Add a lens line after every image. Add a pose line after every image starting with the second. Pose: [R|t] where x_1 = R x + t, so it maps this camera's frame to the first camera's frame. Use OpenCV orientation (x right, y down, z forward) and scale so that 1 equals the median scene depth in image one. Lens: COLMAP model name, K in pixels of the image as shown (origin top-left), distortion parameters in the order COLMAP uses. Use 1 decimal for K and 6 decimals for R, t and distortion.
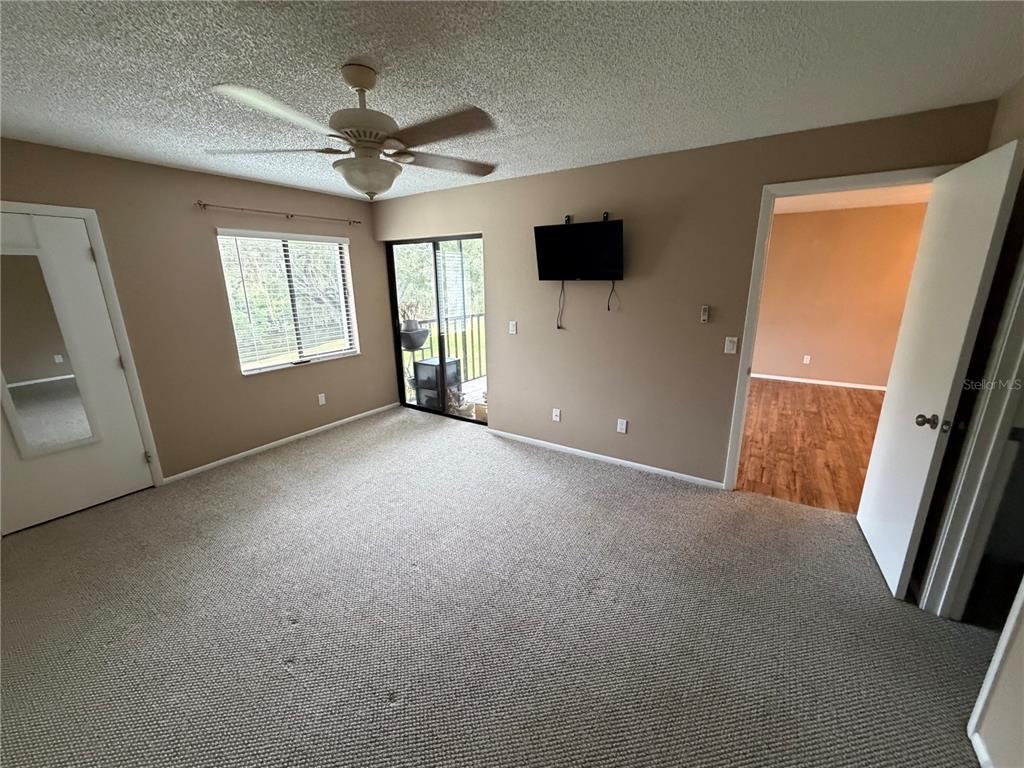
lens RADIAL K [[408.2, 0, 512.0], [0, 408.2, 384.0], [0, 0, 1]] dist [-0.000646, 0.000002]
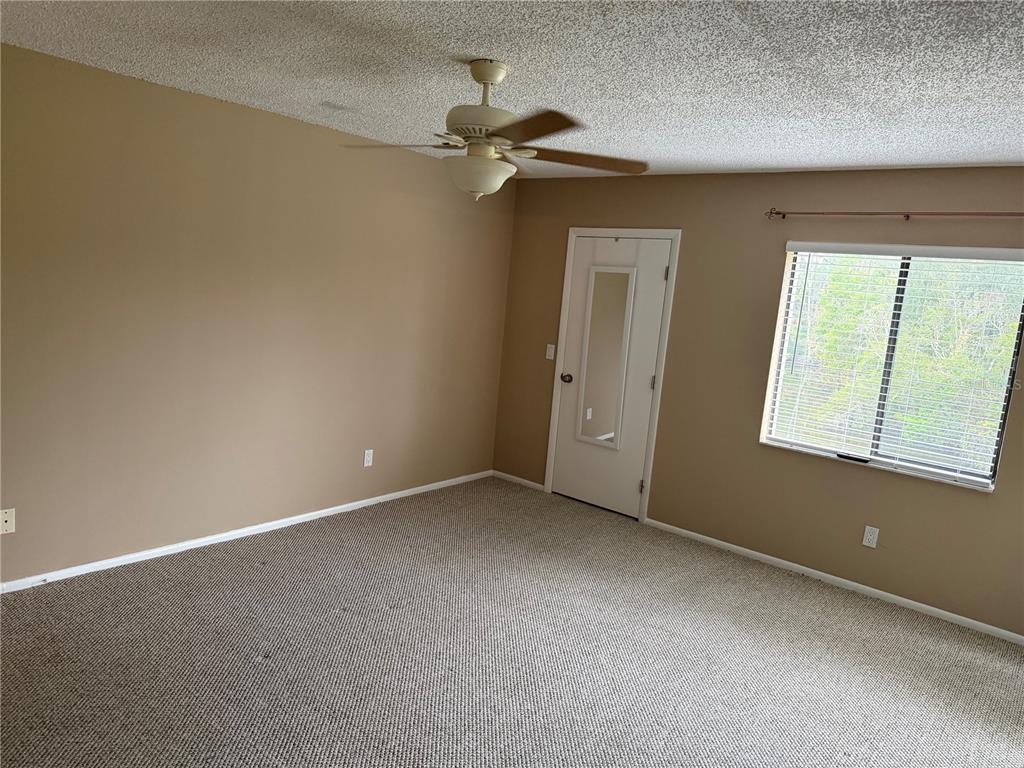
lens RADIAL K [[726.5, 0, 512.0], [0, 726.5, 384.0], [0, 0, 1]] dist [0.007916, 0.000904]
pose [[-0.126214, 0.140449, -0.982010, 0.677483], [-0.336099, 0.925324, 0.175539, -0.210648], [0.933332, 0.352208, -0.069584, 0.725814]]
